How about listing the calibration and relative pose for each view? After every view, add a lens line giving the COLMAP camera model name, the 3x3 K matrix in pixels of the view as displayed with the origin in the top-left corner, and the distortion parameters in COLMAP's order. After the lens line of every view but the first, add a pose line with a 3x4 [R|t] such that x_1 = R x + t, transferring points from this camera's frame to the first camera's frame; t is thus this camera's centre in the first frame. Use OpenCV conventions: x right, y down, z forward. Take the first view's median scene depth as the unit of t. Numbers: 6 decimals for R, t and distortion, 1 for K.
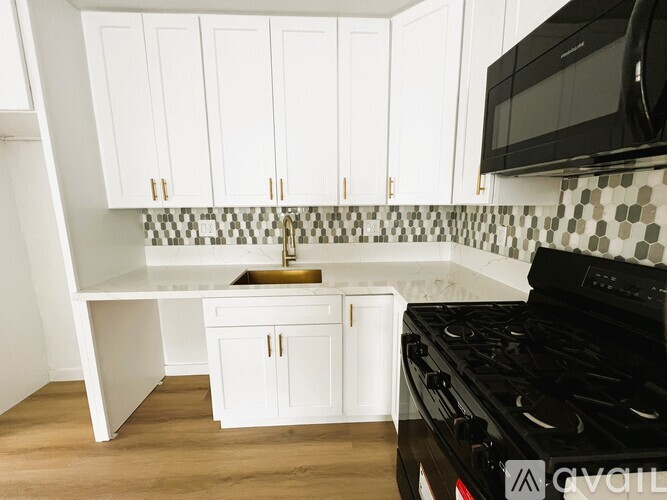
lens RADIAL K [[268.8, 0, 333.5], [0, 268.8, 250.0], [0, 0, 1]] dist [-0.000513, 0.000025]
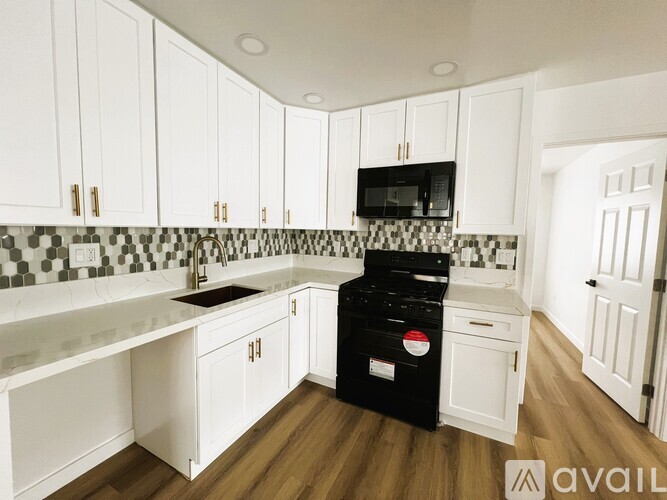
lens RADIAL K [[268.8, 0, 333.5], [0, 268.8, 250.0], [0, 0, 1]] dist [-0.000513, 0.000025]
pose [[0.487612, -0.048978, 0.871685, -0.779684], [0.119226, 0.992807, -0.010910, -0.008627], [-0.864881, 0.109247, 0.489945, 0.084708]]
